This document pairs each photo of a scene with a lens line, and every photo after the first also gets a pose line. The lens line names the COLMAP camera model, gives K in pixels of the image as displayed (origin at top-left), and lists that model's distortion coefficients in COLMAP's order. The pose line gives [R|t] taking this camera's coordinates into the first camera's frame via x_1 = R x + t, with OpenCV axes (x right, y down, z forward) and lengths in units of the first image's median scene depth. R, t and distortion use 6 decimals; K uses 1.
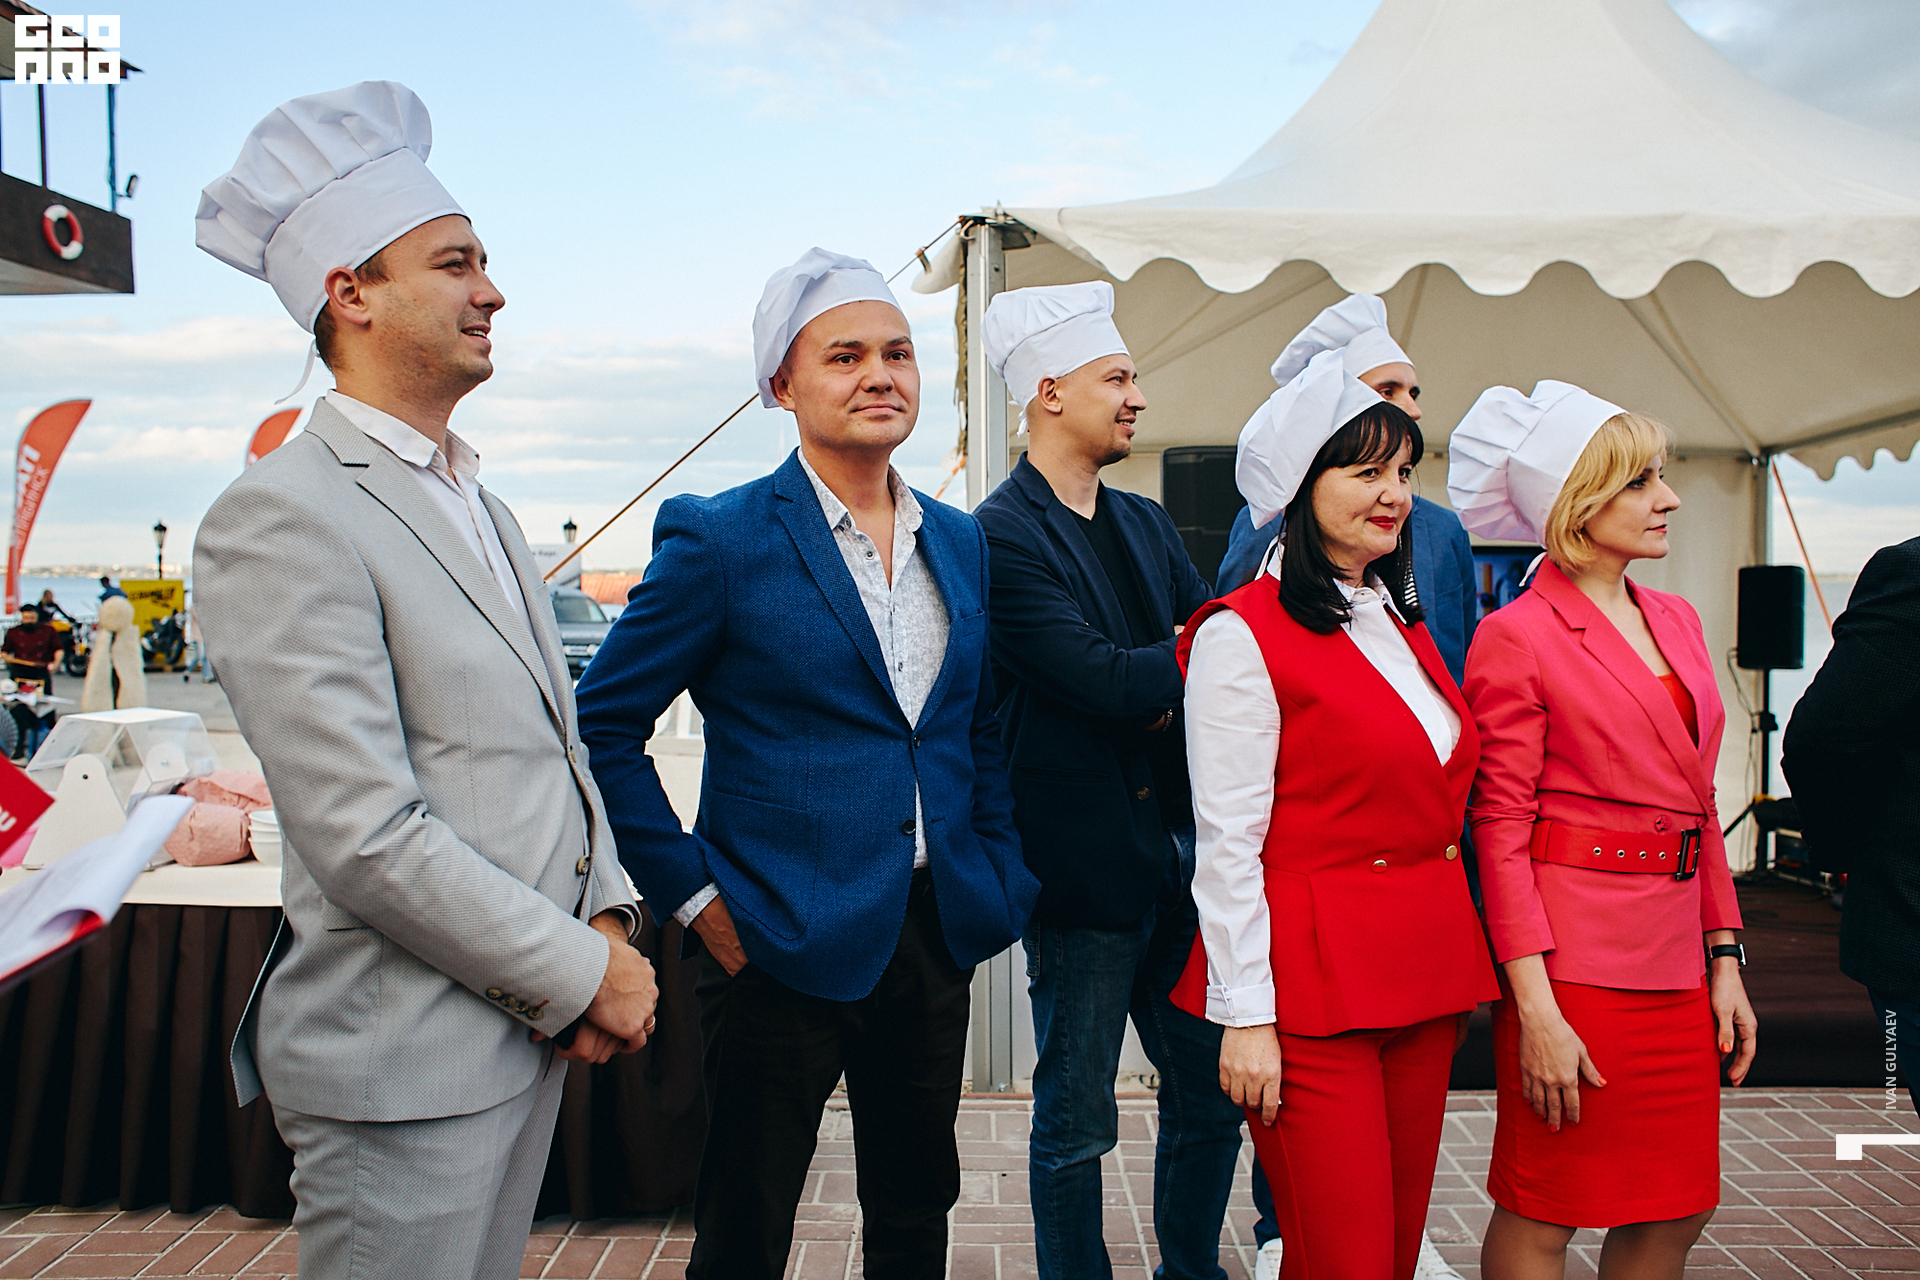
lens RADIAL K [[1601.9, 0, 960.8], [0, 1601.9, 647.3], [0, 0, 1]] dist [-0.066889, 0.022554]
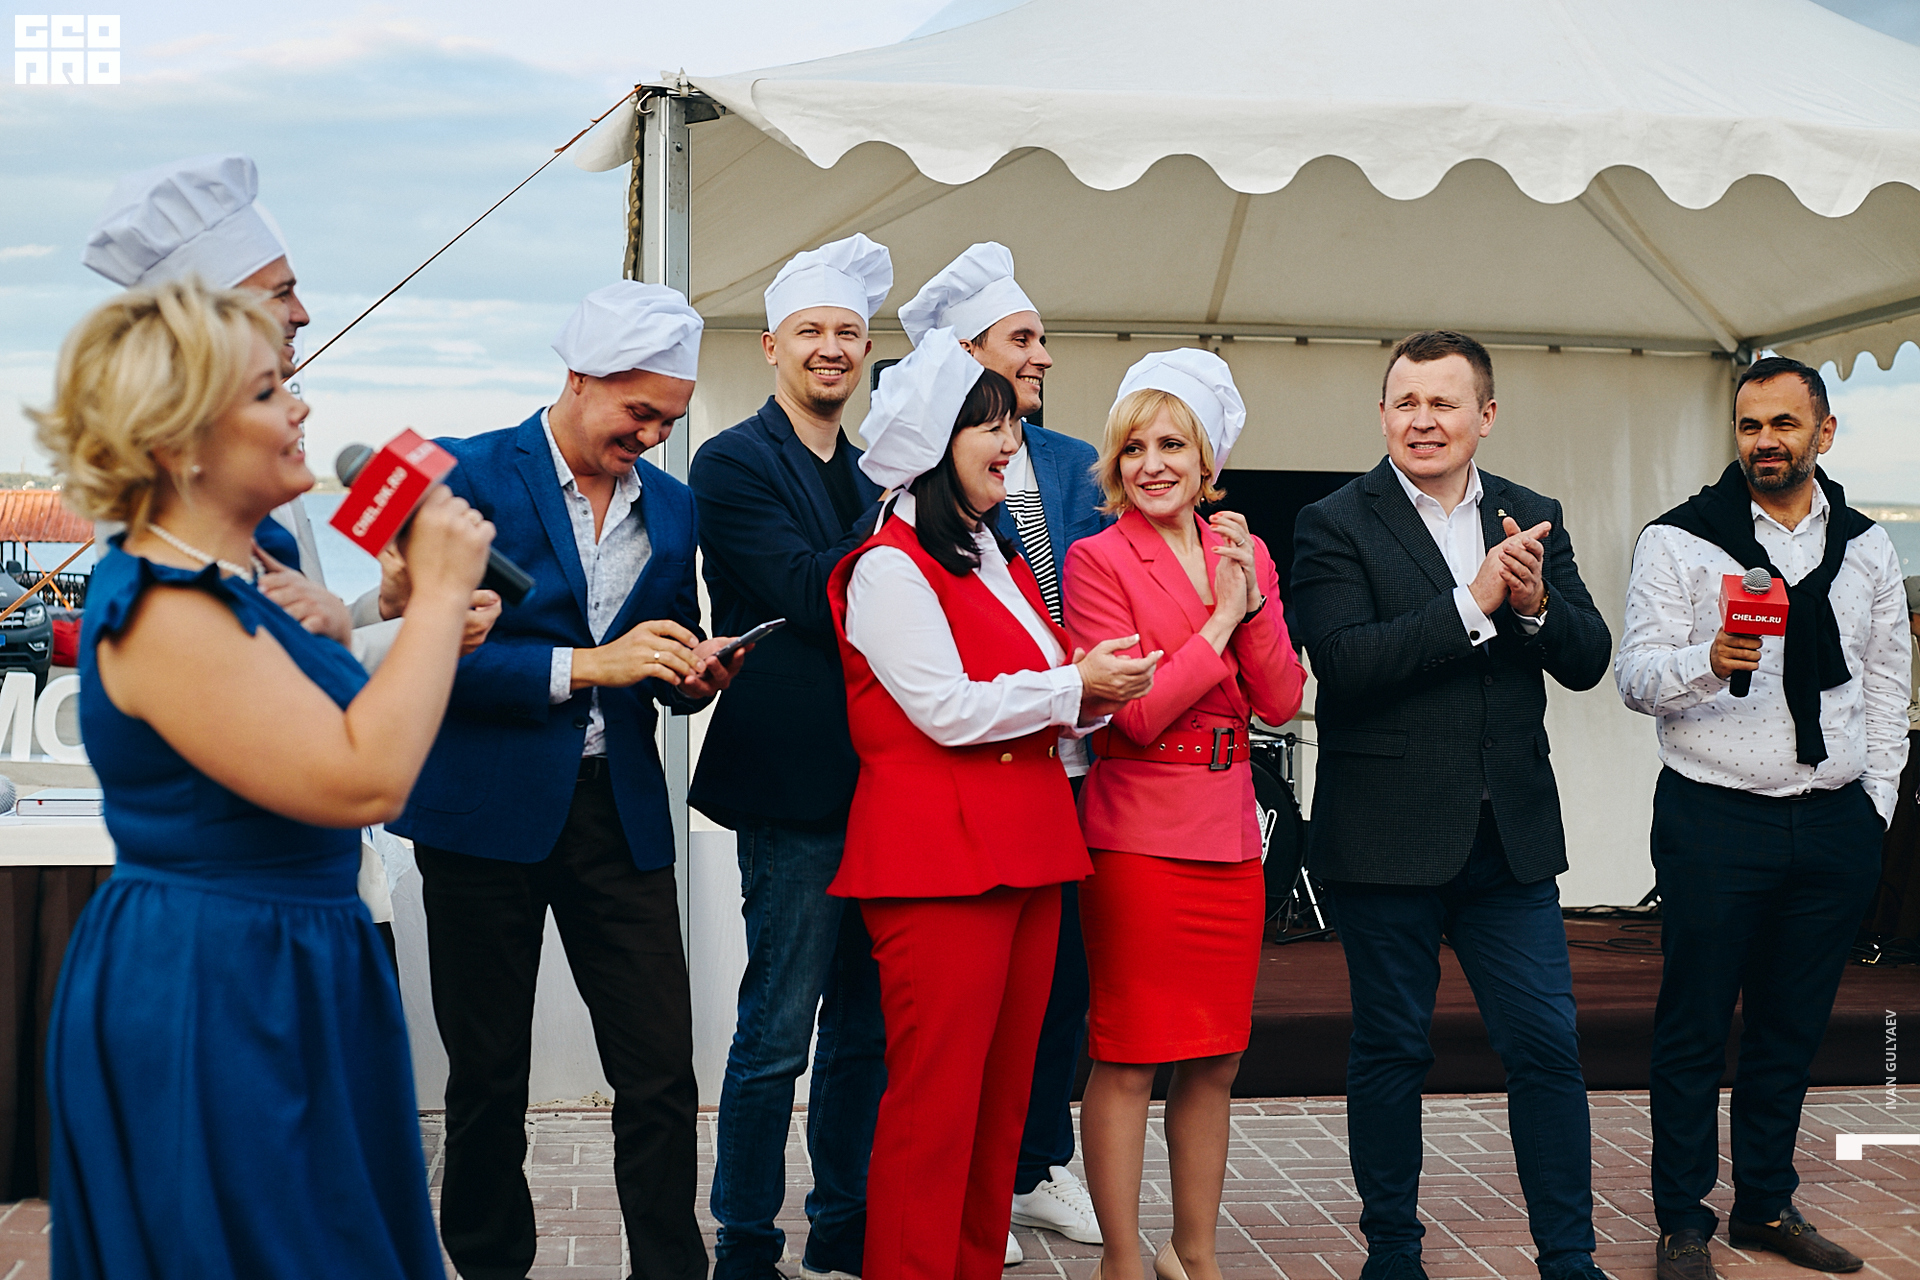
lens RADIAL K [[2737.8, 0, 968.8], [0, 2737.8, 638.0], [0, 0, 1]] dist [-0.150102, 0.000000]
pose [[0.992211, 0.006672, 0.124392, -0.002690], [-0.007609, 0.999946, 0.007060, 0.012704], [-0.124338, -0.007951, 0.992208, -0.465605]]
